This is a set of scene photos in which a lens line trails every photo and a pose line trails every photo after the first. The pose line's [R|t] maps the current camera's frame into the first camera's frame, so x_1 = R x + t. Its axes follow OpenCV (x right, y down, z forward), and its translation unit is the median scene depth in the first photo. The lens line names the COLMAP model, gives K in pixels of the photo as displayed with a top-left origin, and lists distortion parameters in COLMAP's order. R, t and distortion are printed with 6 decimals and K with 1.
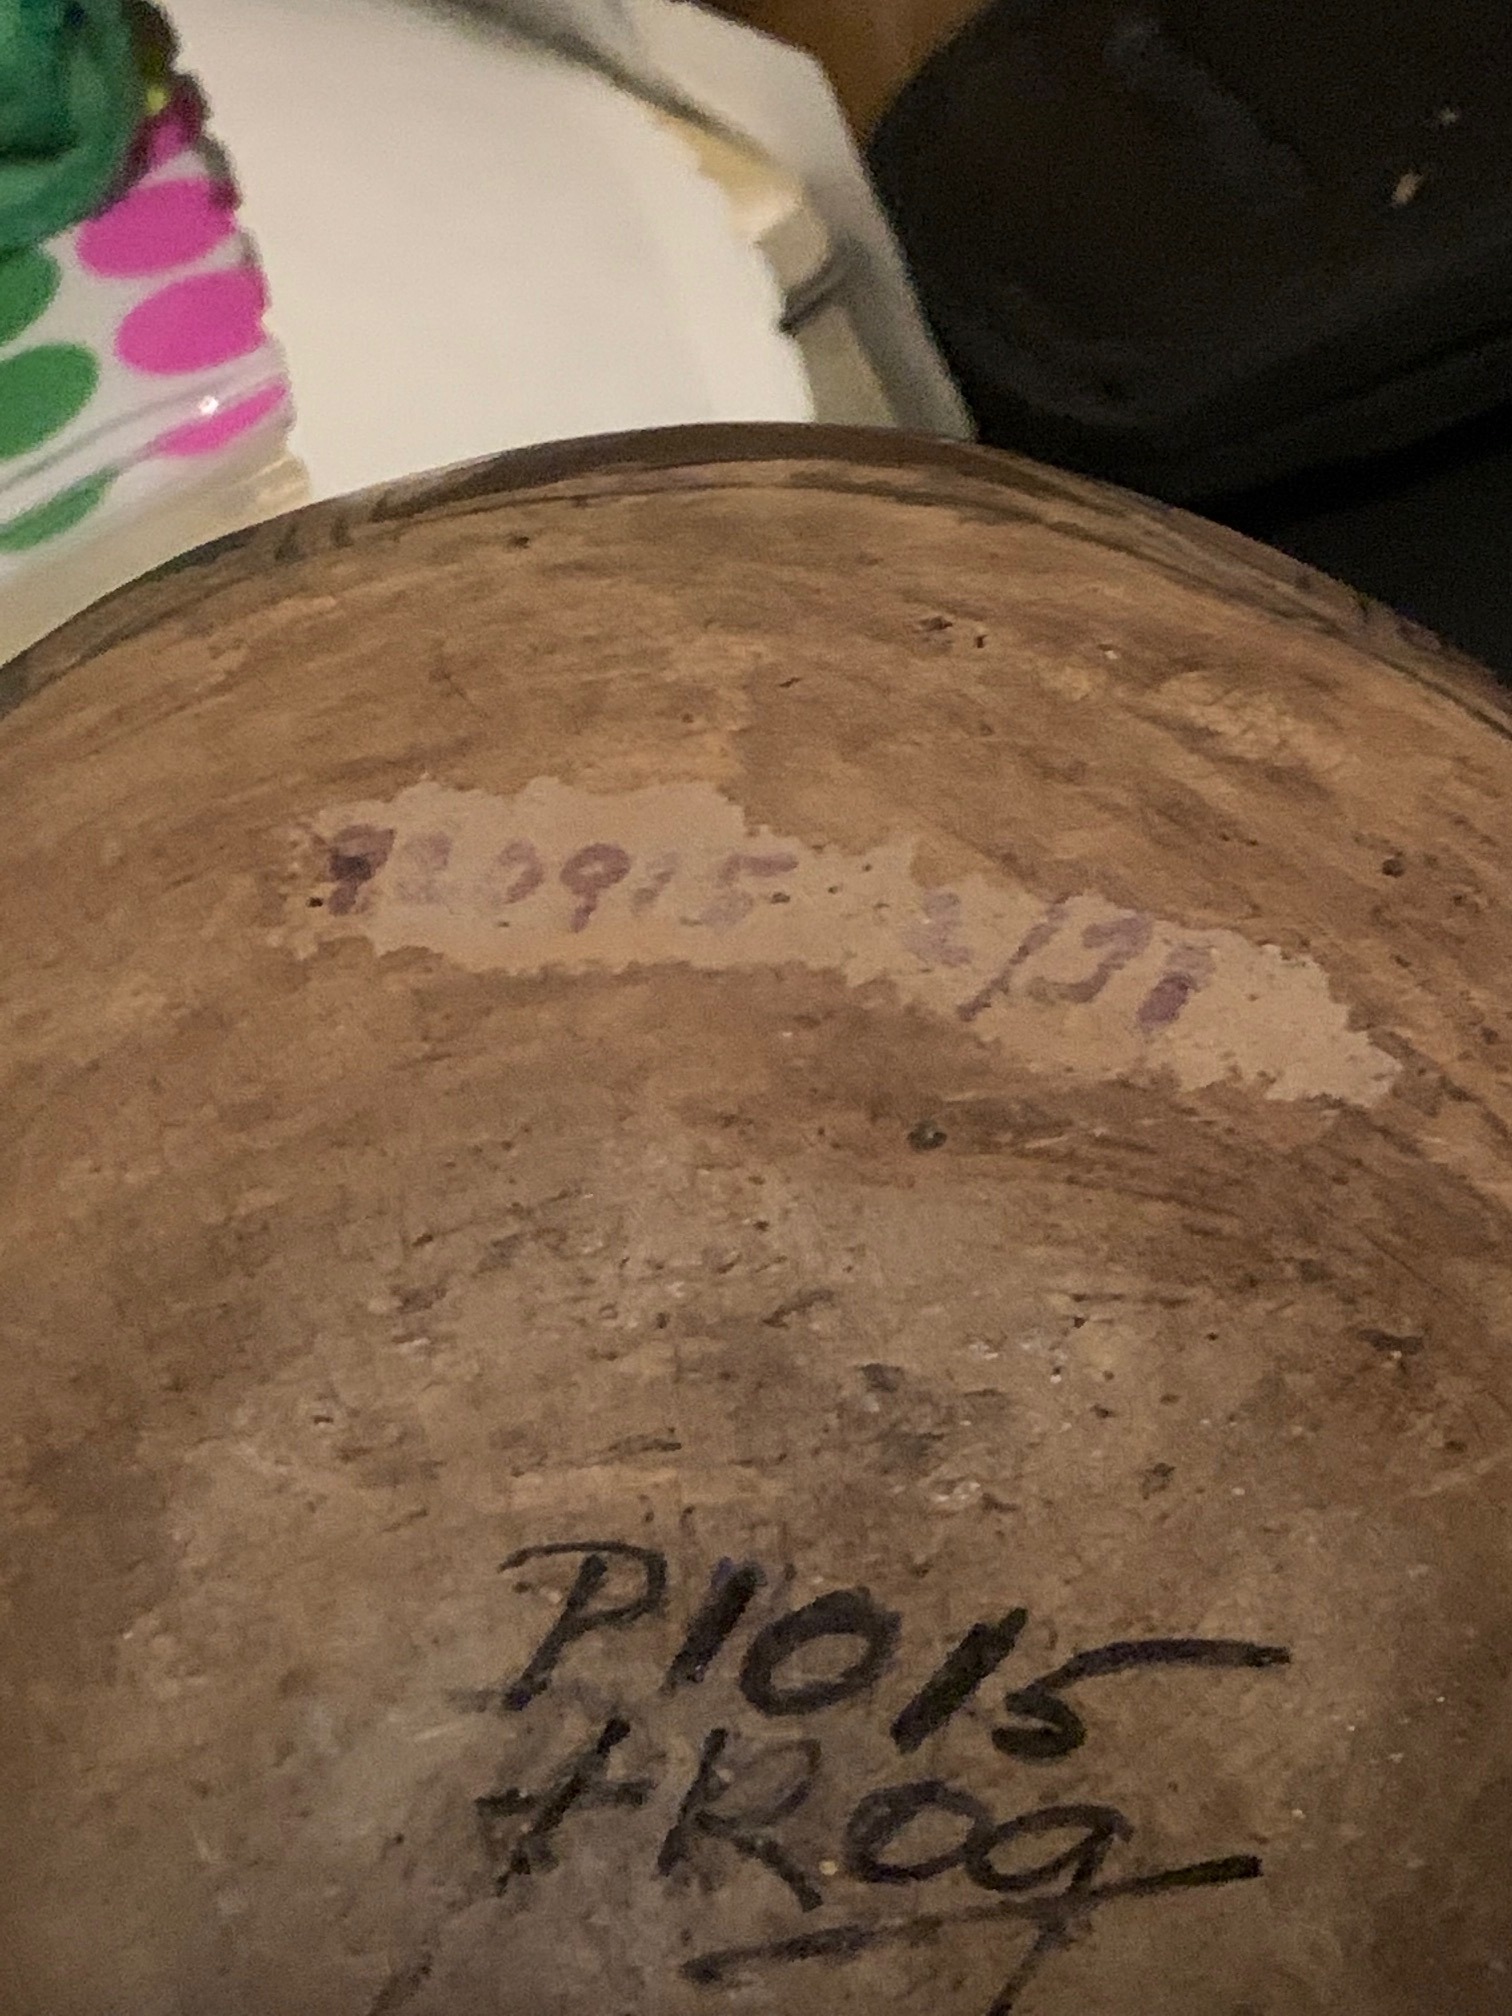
lens RADIAL K [[4077.8, 0, 756.0], [0, 4077.8, 1008.0], [0, 0, 1]] dist [0.160586, -0.172045]
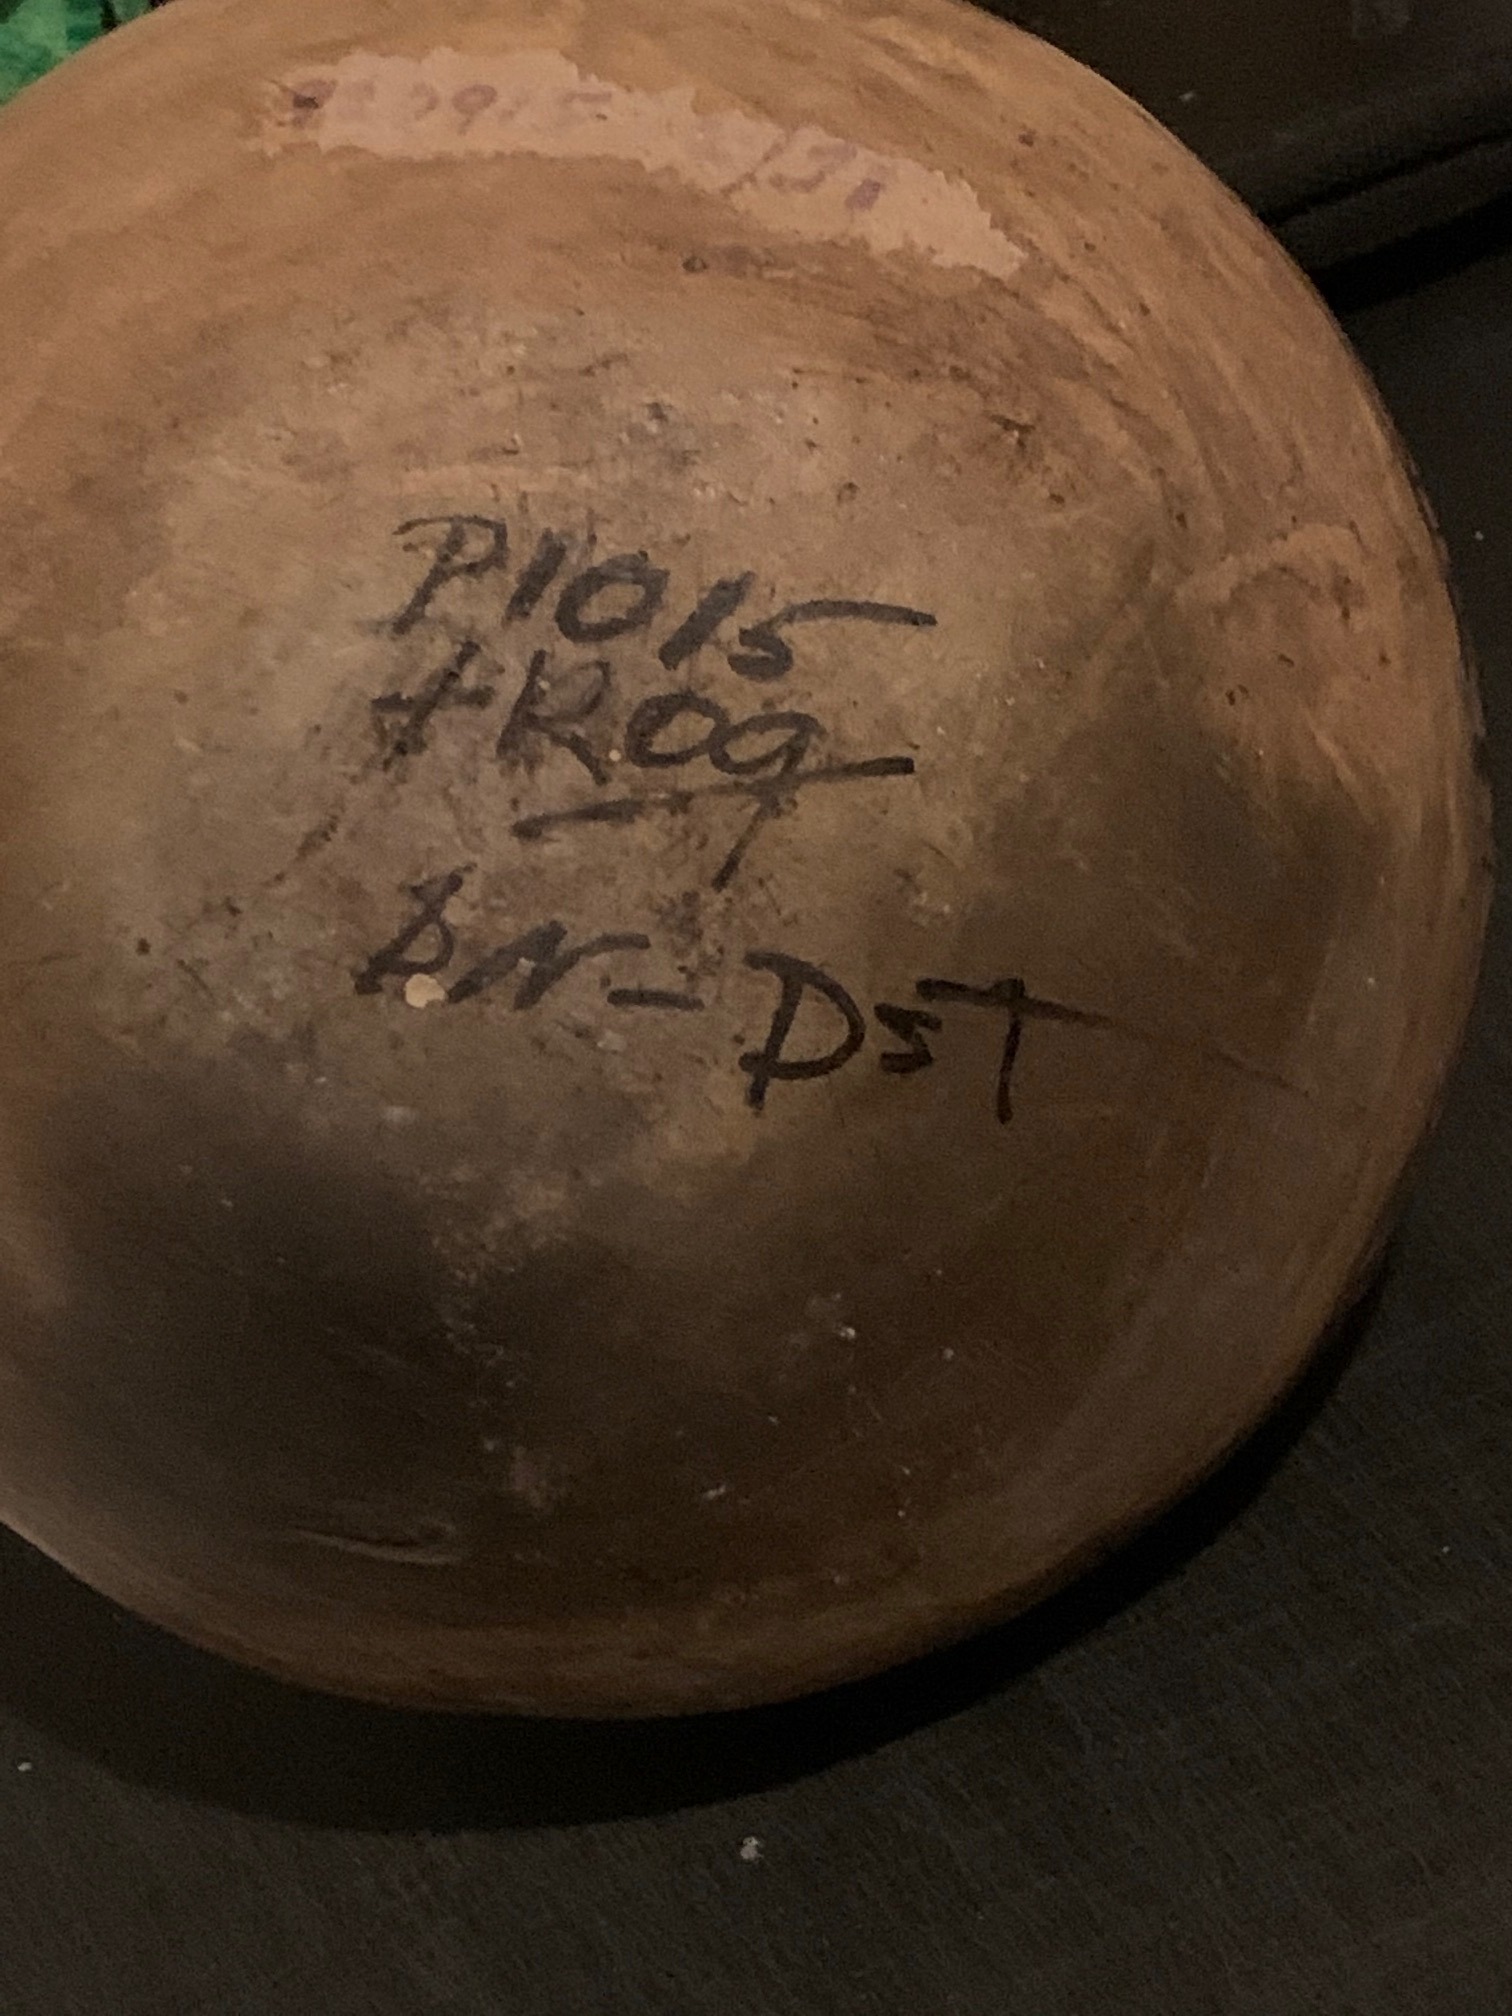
lens RADIAL K [[4075.9, 0, 756.0], [0, 4075.9, 1008.0], [0, 0, 1]] dist [-0.005740, 0.170121]
pose [[0.999594, 0.024373, 0.014758, 0.048052], [-0.022283, 0.991495, -0.128226, 0.478069], [-0.017758, 0.127845, 0.991635, -0.406951]]
